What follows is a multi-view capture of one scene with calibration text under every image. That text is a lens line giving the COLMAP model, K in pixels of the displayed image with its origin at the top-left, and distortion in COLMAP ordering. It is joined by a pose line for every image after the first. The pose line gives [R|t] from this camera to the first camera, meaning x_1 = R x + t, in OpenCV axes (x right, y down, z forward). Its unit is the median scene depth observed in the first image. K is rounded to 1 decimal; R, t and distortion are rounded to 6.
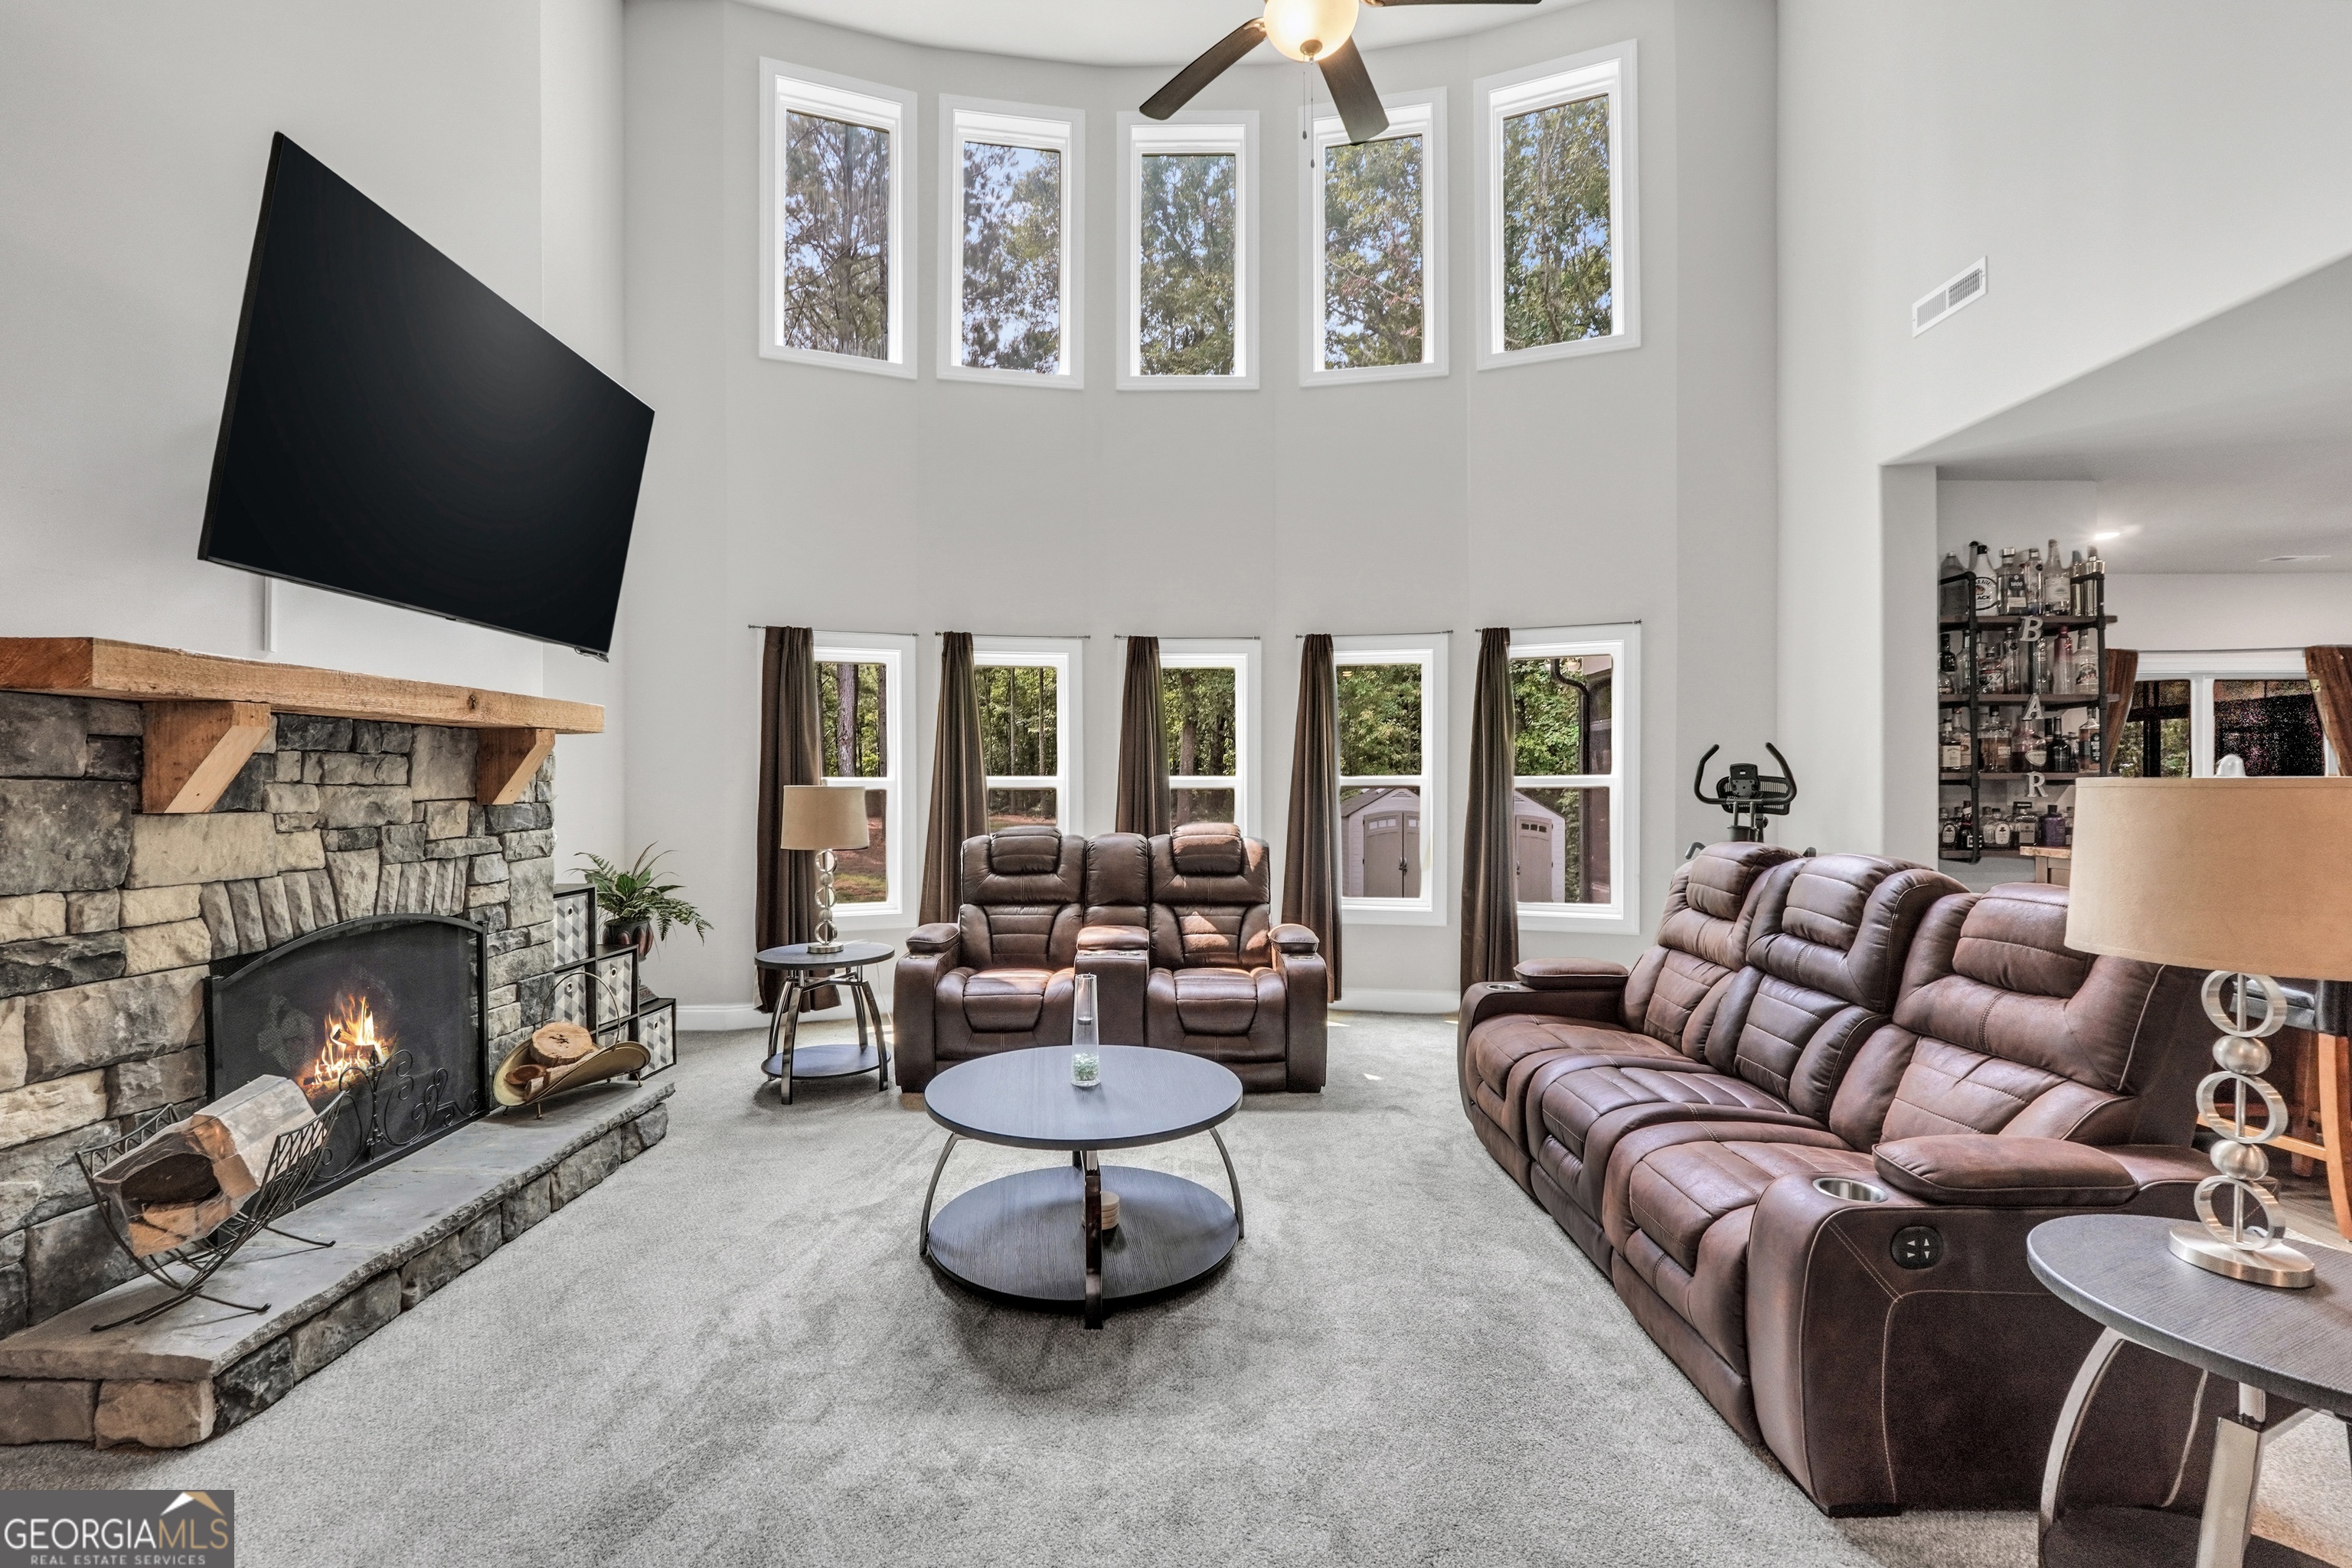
lens RADIAL K [[1022.6, 0, 1174.4], [0, 1022.6, 791.1], [0, 0, 1]] dist [0.001790, 0.000948]
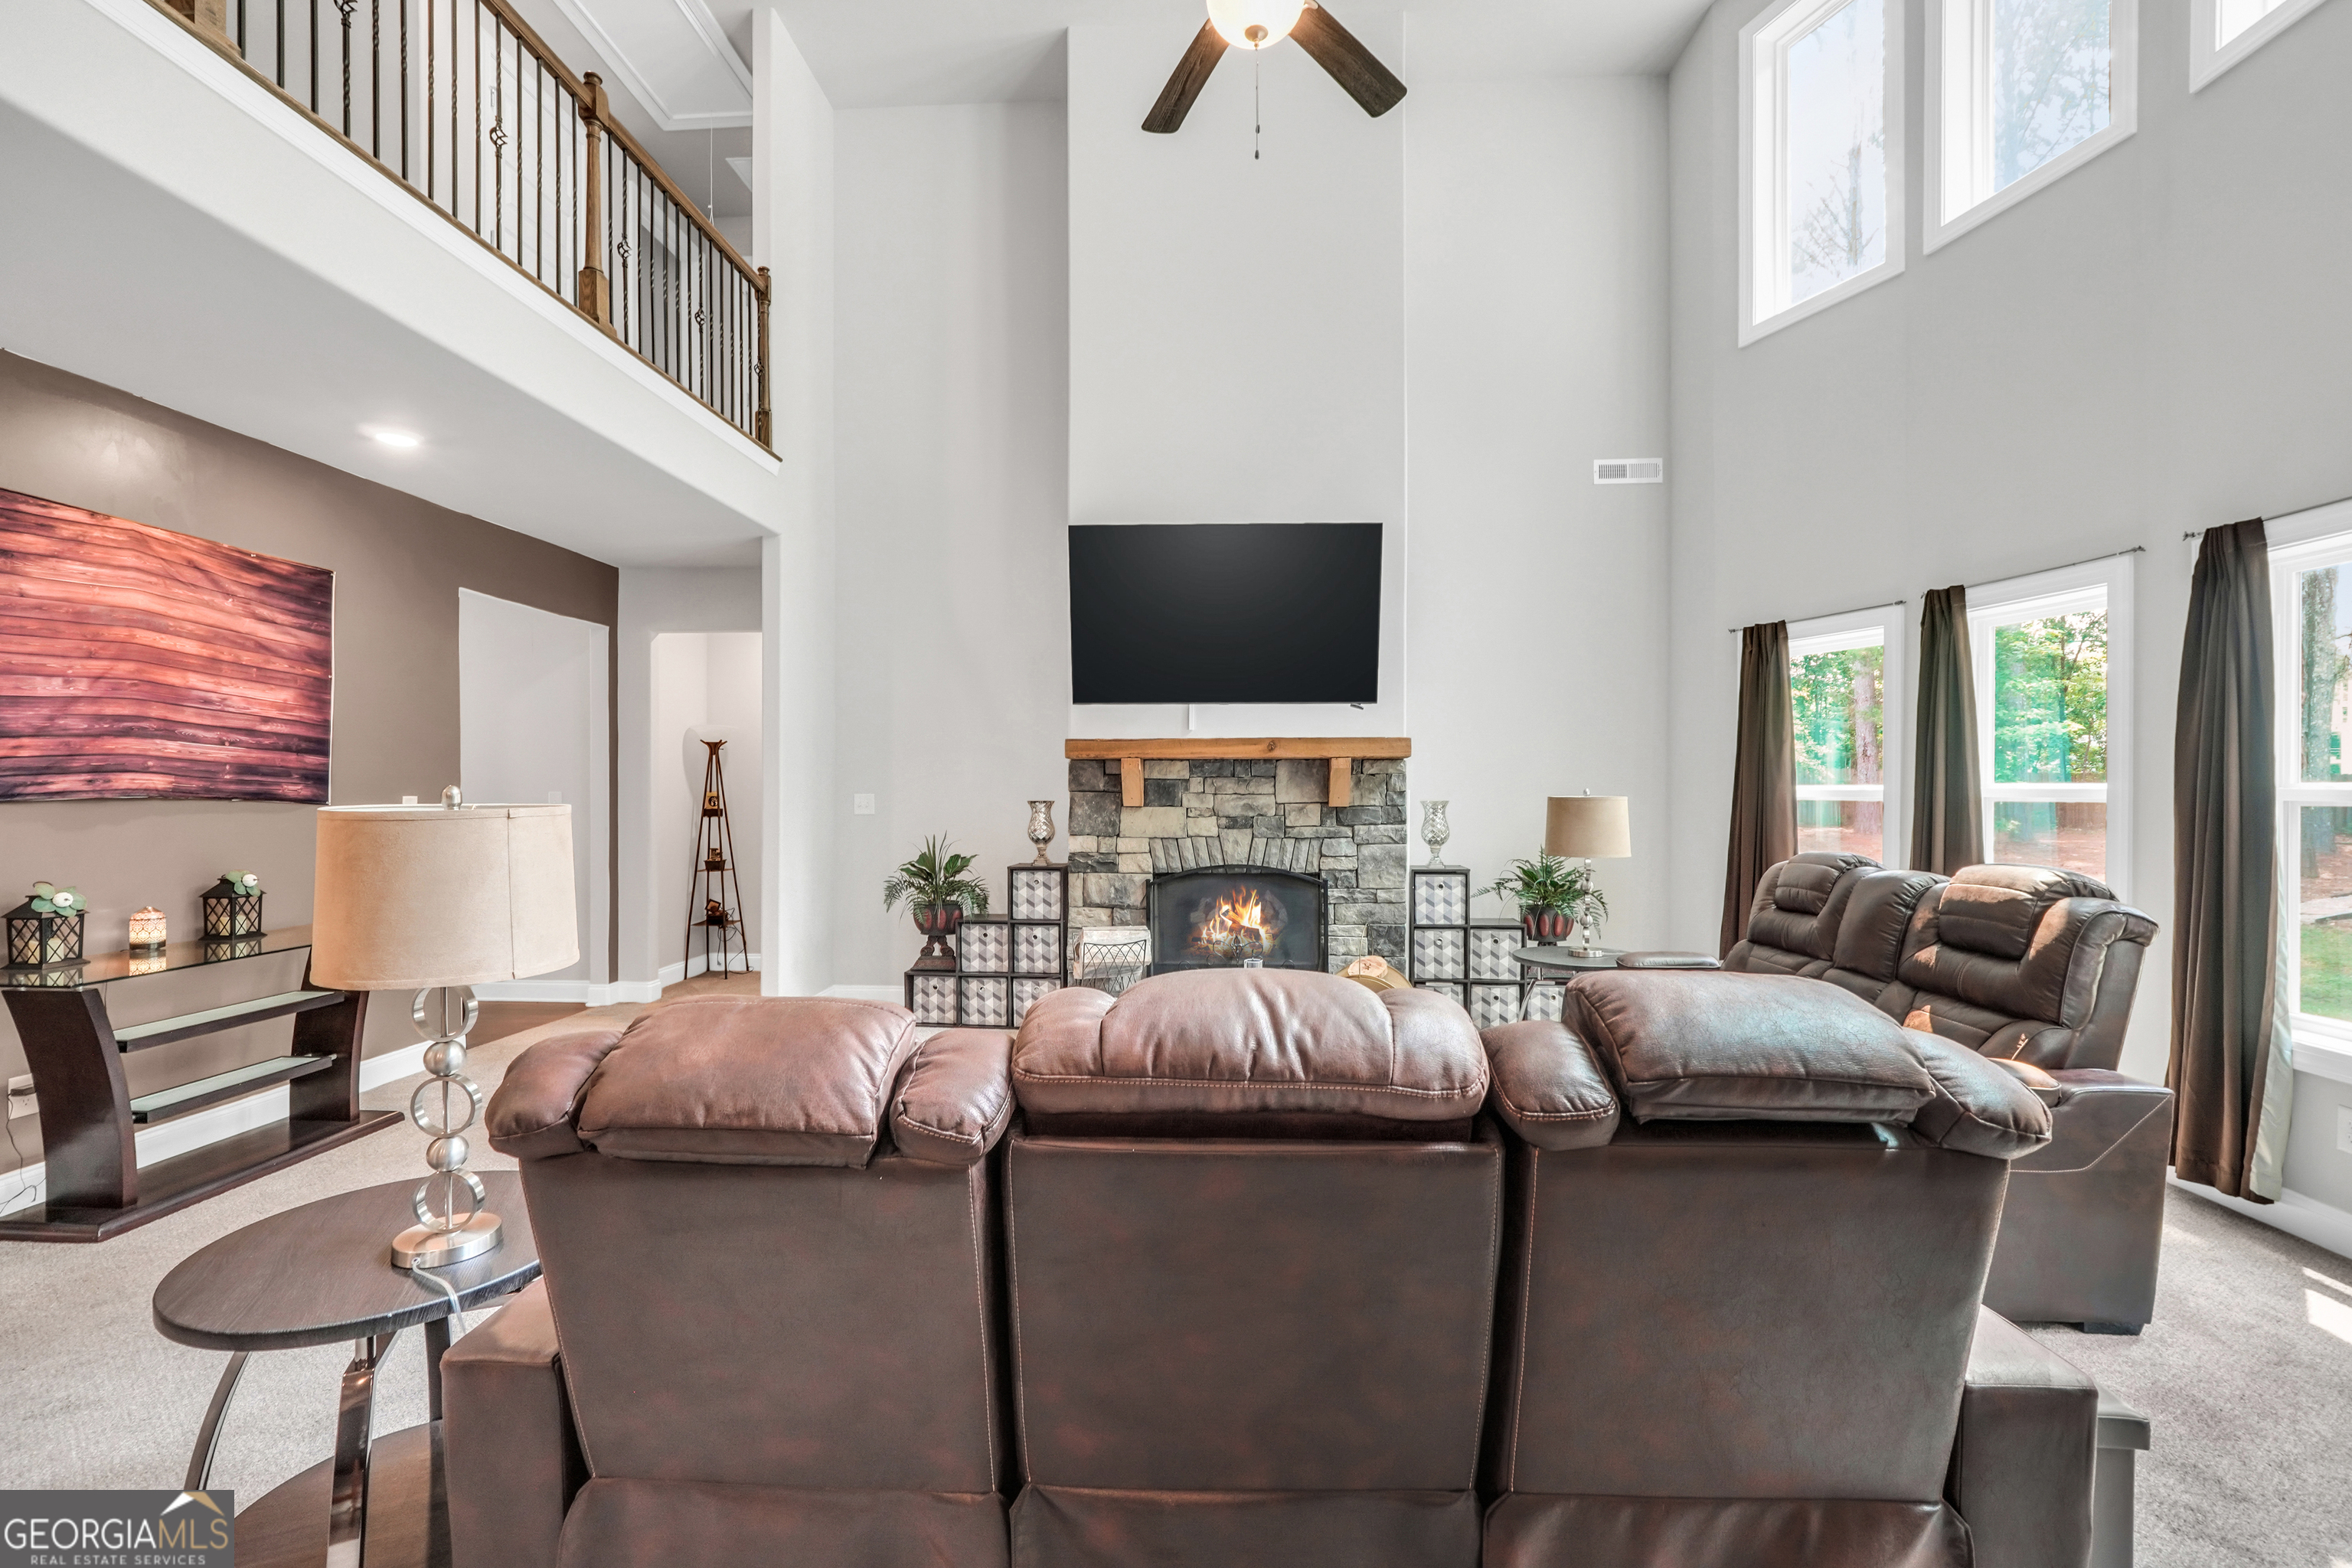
lens RADIAL K [[1022.6, 0, 1155.4], [0, 1022.6, 797.1], [0, 0, 1]] dist [0.001790, 0.000948]
pose [[-0.043096, 0.010538, -0.999015, 0.978032], [-0.005822, 0.999925, 0.010799, -0.017925], [0.999054, 0.006282, -0.043031, 0.836066]]
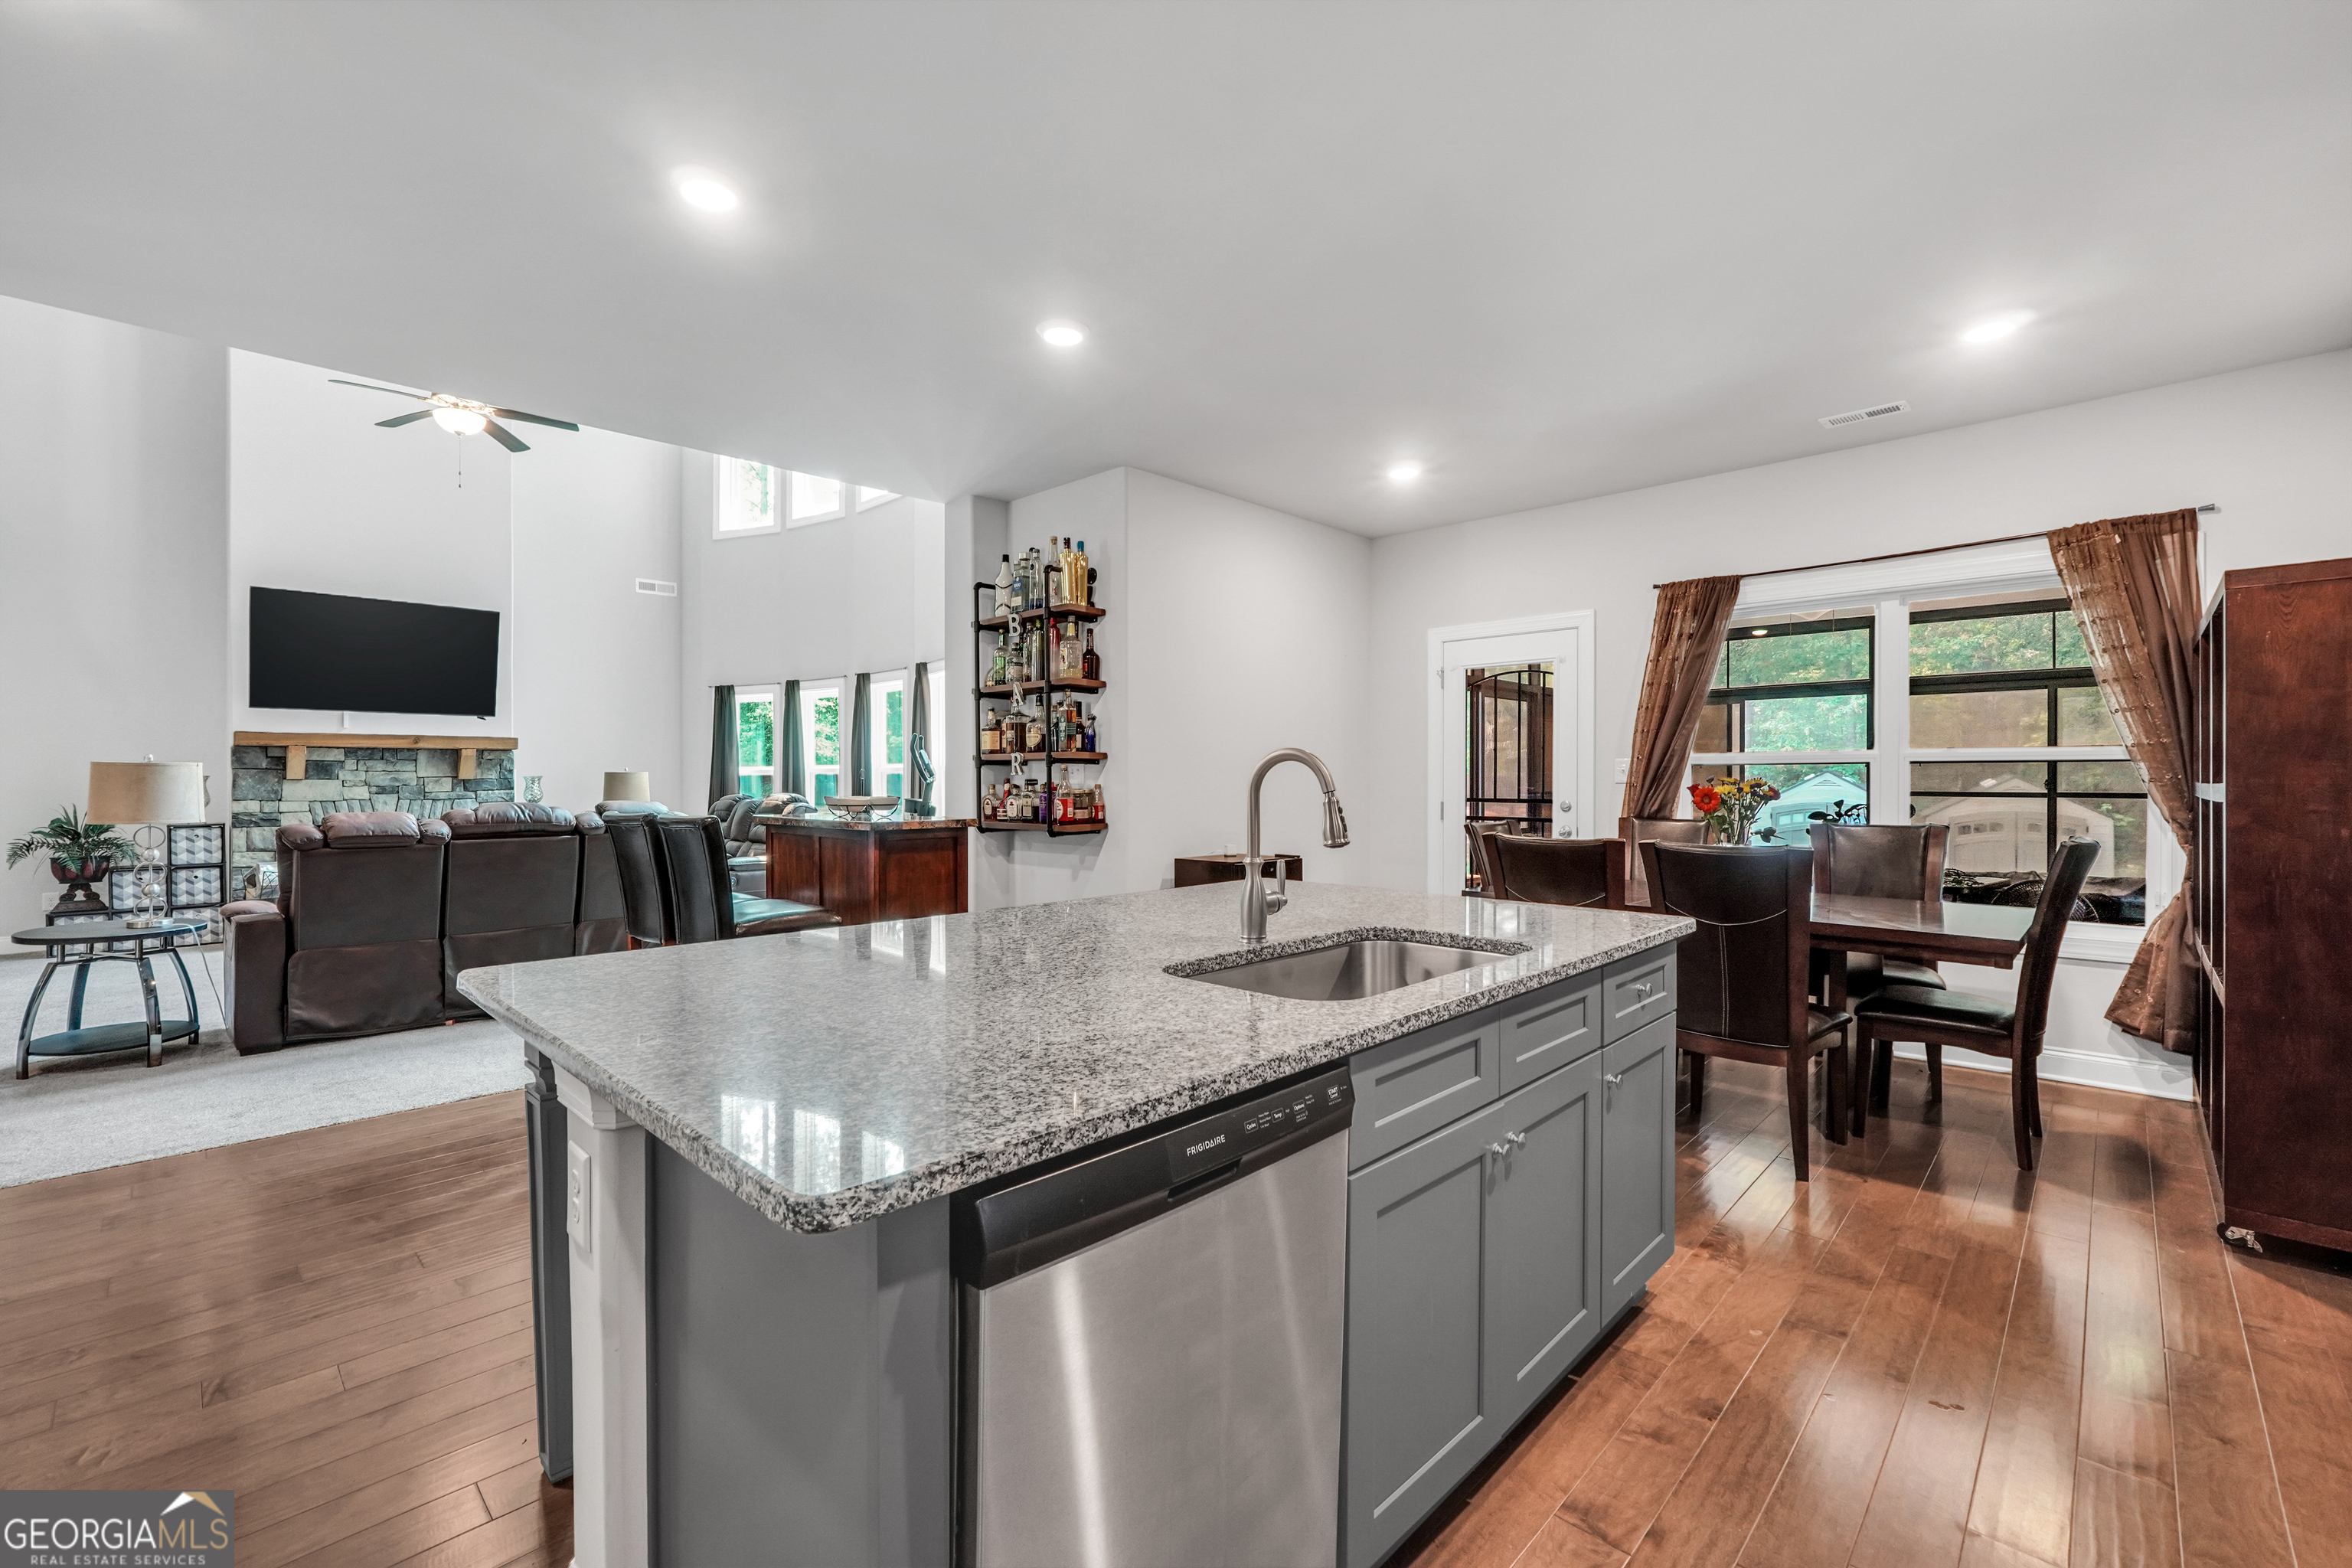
lens RADIAL K [[1022.6, 0, 1185.1], [0, 1022.6, 783.5], [0, 0, 1]] dist [0.001790, 0.000948]
pose [[0.730138, 0.002913, -0.683293, 2.493194], [-0.002684, 0.999995, 0.001396, 0.016555], [0.683294, 0.000815, 0.730143, 0.394989]]
